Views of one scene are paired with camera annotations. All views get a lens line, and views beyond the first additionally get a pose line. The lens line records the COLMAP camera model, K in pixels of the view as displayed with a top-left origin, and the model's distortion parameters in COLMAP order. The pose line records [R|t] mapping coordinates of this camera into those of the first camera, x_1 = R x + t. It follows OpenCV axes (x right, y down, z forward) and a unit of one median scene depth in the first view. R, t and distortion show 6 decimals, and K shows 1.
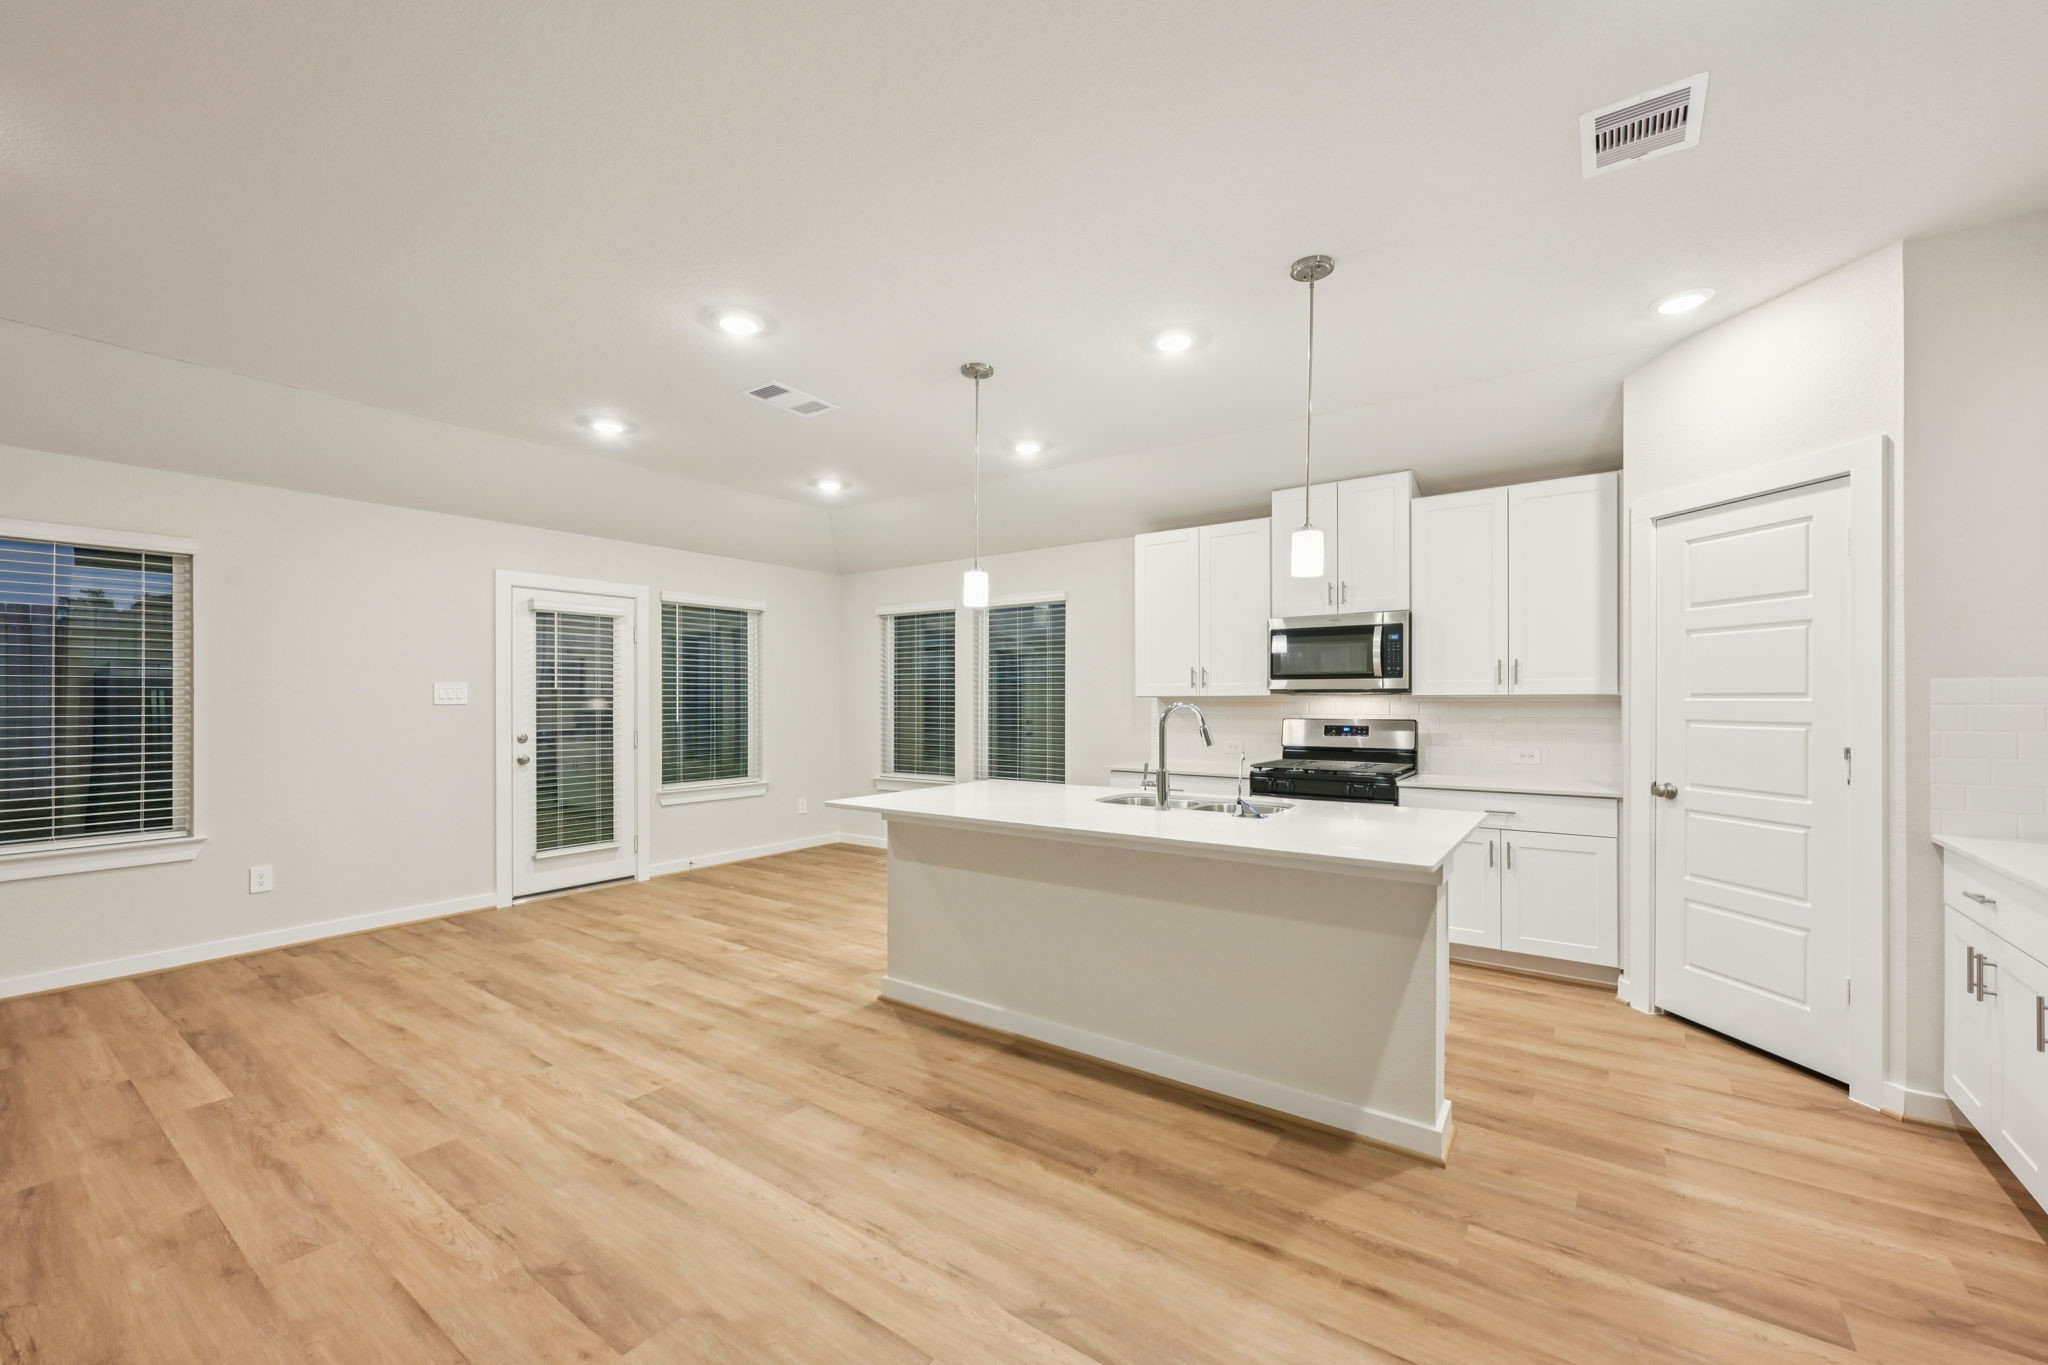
lens RADIAL K [[820.1, 0, 1034.1], [0, 820.1, 703.0], [0, 0, 1]] dist [-0.001316, -0.000017]
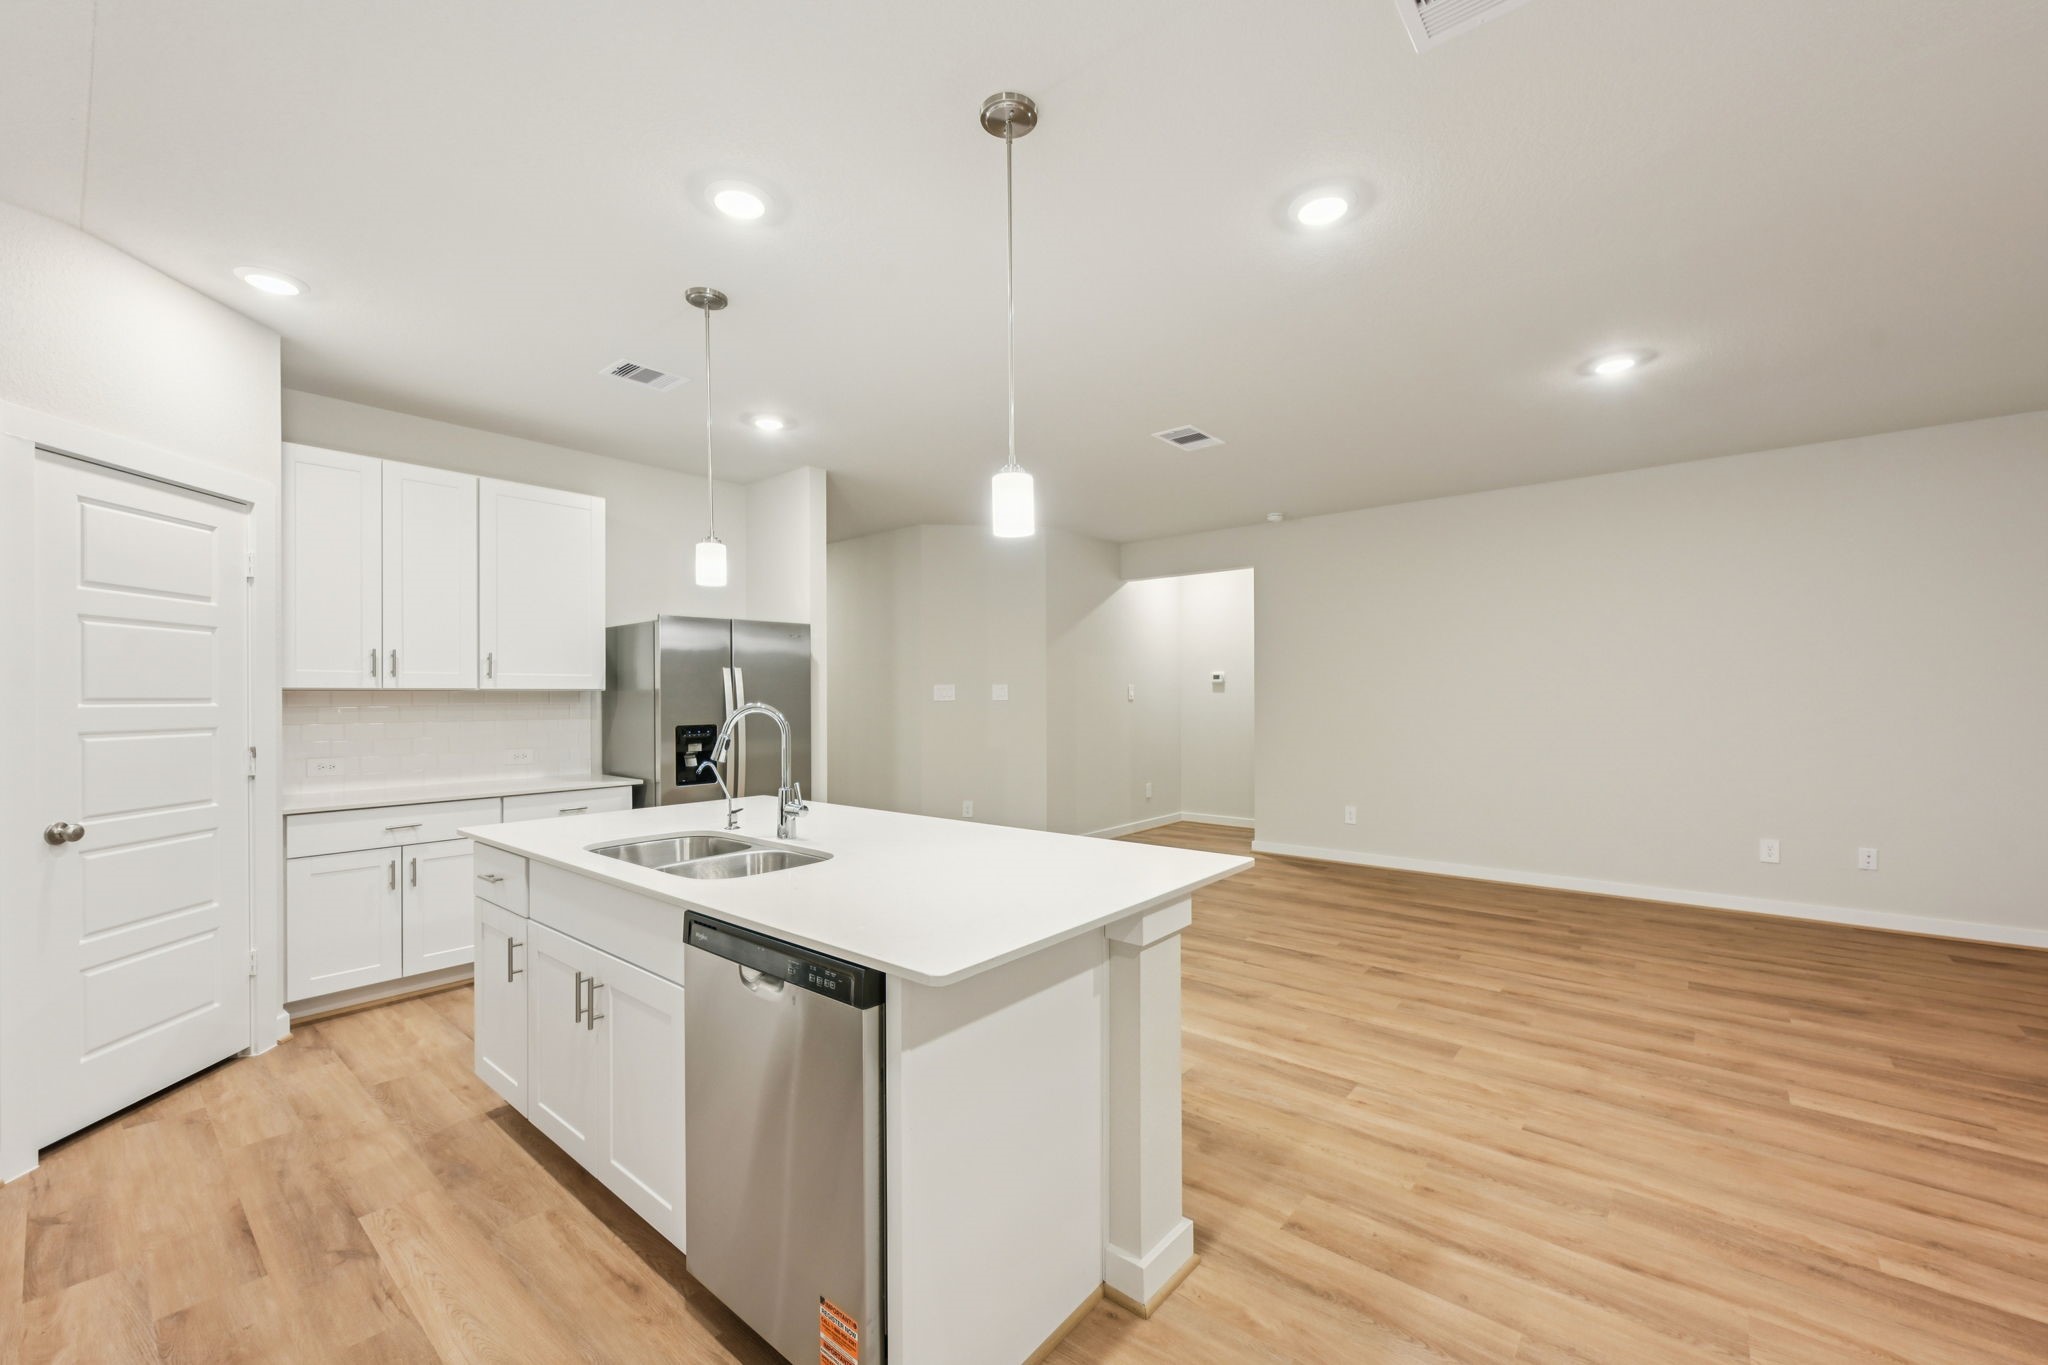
lens RADIAL K [[818.2, 0, 1031.8], [0, 818.2, 694.0], [0, 0, 1]] dist [0.000105, 0.000181]
pose [[-0.996993, 0.008347, 0.077045, -0.133633], [0.008554, 0.999961, 0.002354, -0.009218], [-0.077022, 0.003006, -0.997025, 1.627606]]
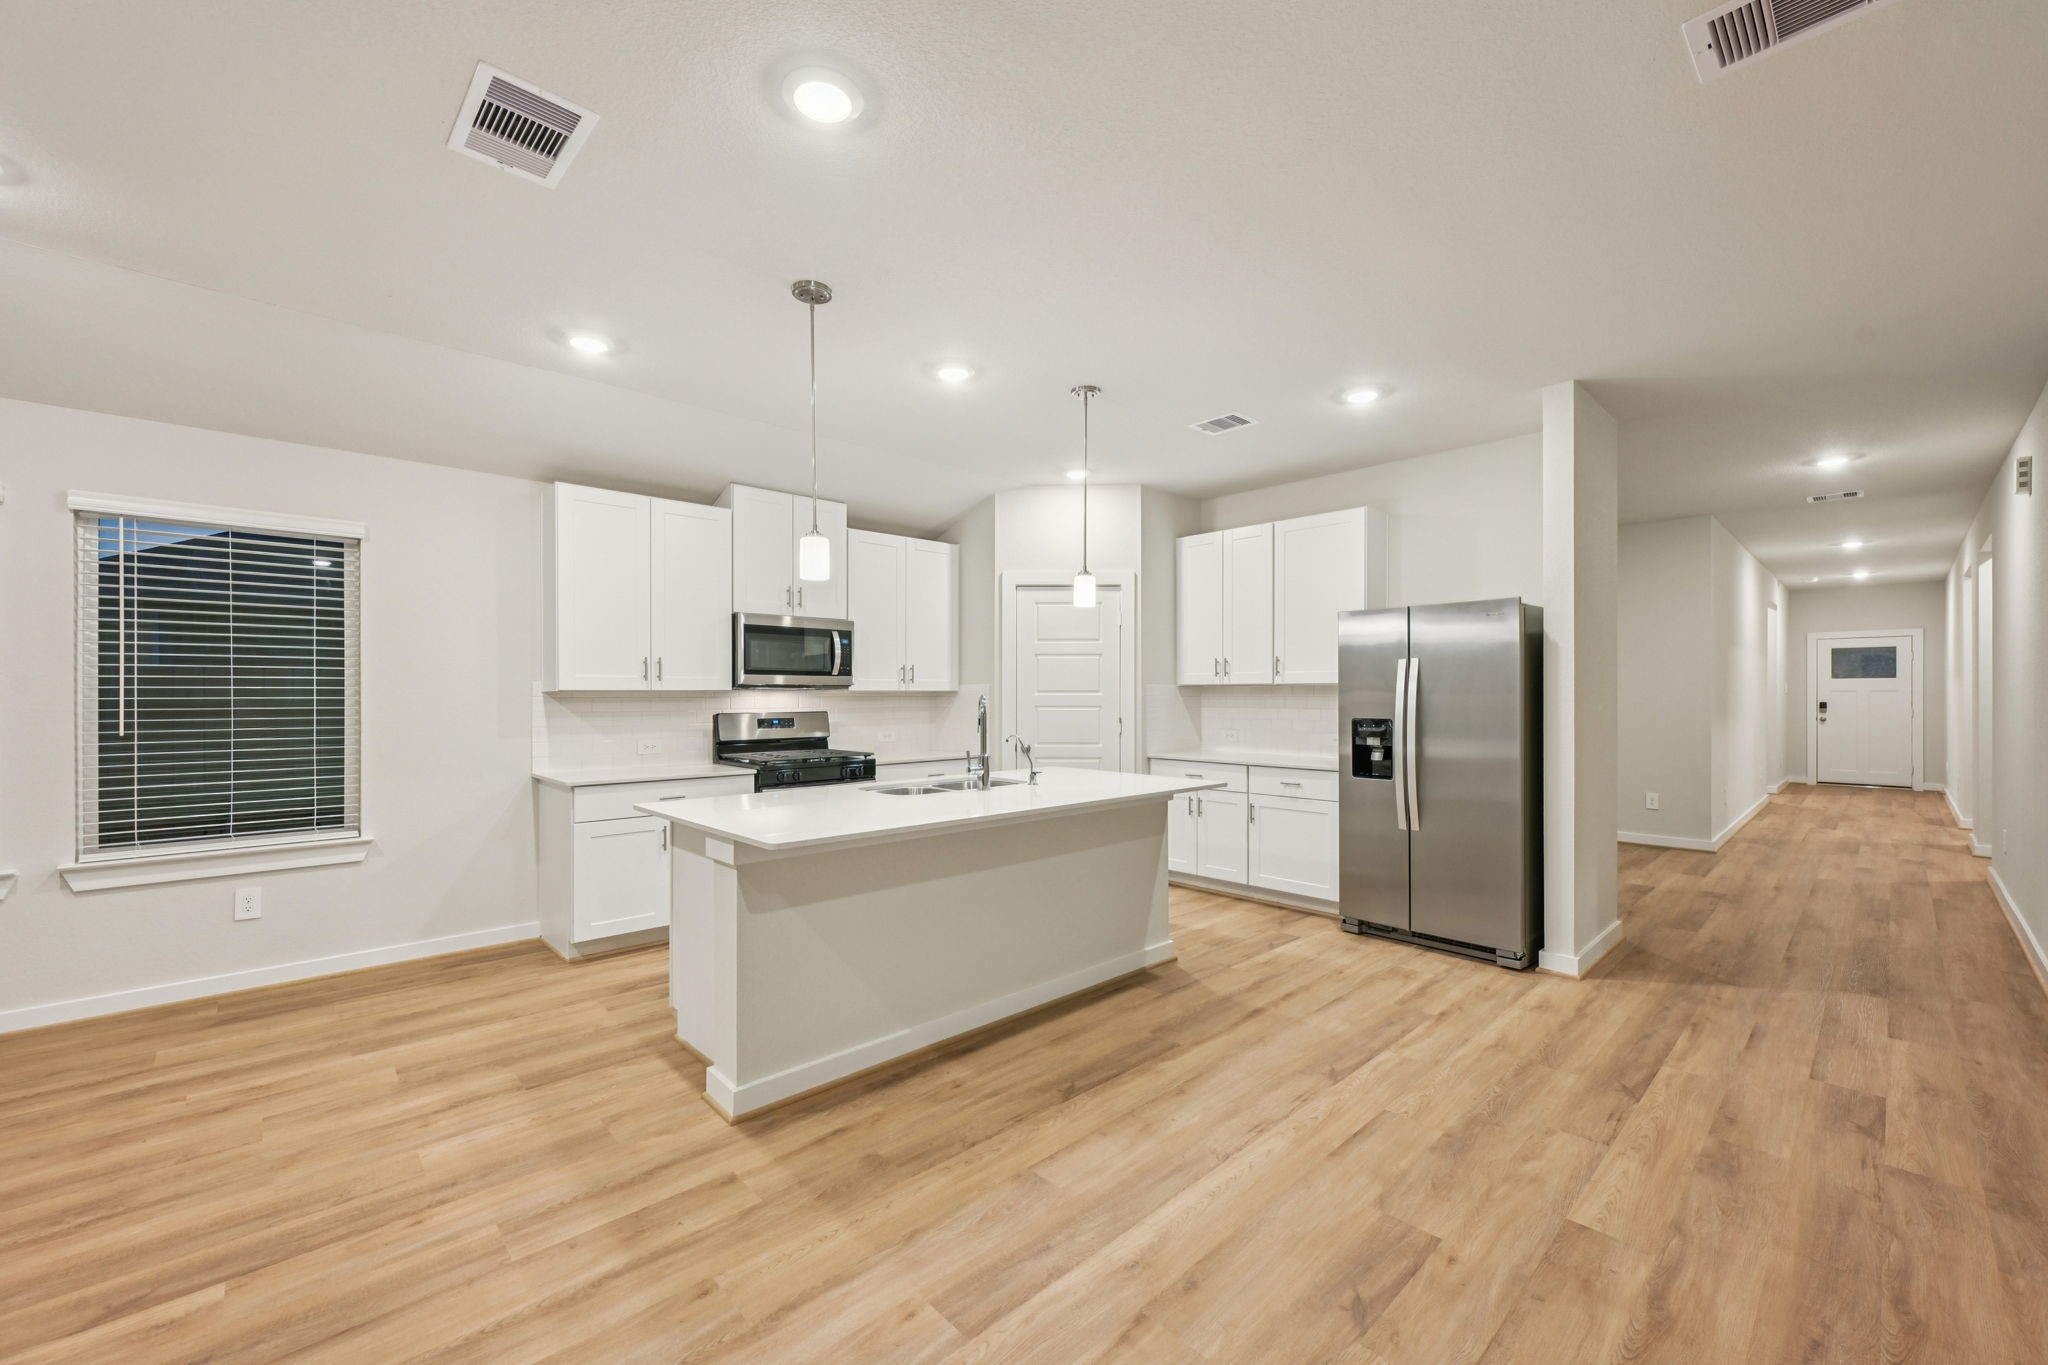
lens RADIAL K [[816.4, 0, 1028.1], [0, 816.4, 693.5], [0, 0, 1]] dist [-0.001723, 0.000413]
pose [[0.194903, 0.002483, 0.980819, -0.865677], [0.004953, 0.999982, -0.003516, 0.000621], [-0.980810, 0.005543, 0.194887, 0.655929]]
